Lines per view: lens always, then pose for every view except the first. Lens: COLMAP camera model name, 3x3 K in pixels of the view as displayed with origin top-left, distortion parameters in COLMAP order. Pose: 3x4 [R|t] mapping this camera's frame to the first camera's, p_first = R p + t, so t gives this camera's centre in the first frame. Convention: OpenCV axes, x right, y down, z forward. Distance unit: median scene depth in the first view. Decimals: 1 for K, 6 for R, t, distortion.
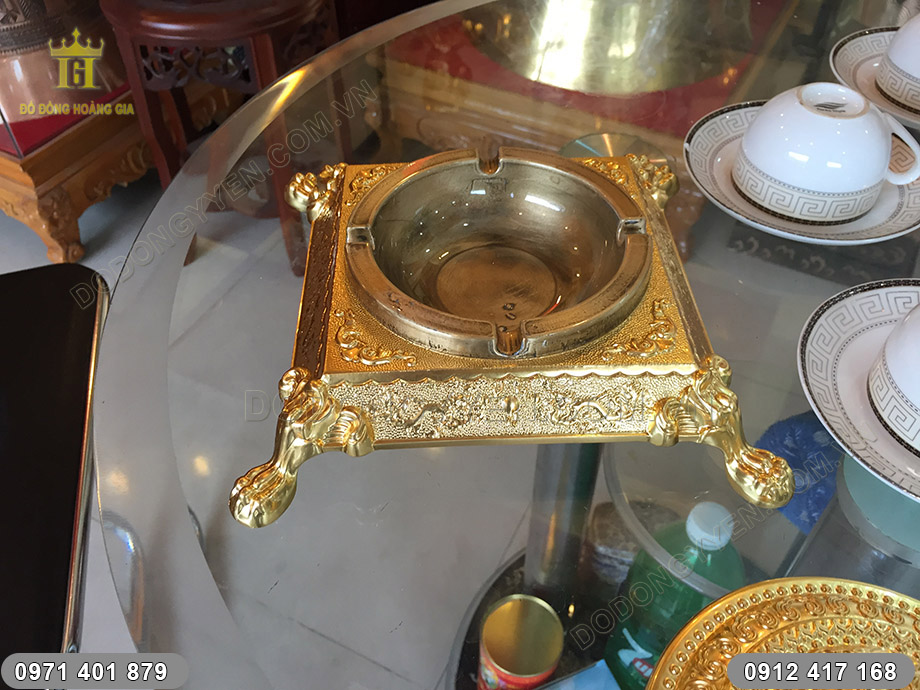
lens RADIAL K [[823.8, 0, 443.0], [0, 823.8, 351.6], [0, 0, 1]] dist [0.071449, -0.124650]
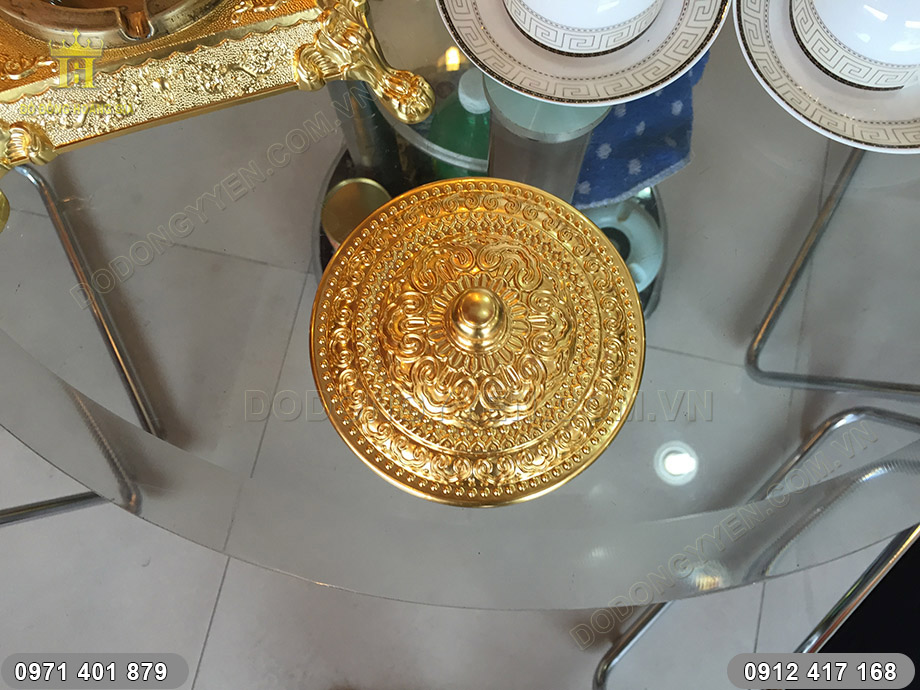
lens RADIAL K [[823.8, 0, 446.7], [0, 823.8, 363.3], [0, 0, 1]] dist [0.071449, -0.124650]
pose [[0.969262, -0.243135, 0.037643, 0.158016], [0.187997, 0.830606, 0.524166, -0.067880], [-0.158709, -0.500978, 0.850784, -0.083297]]
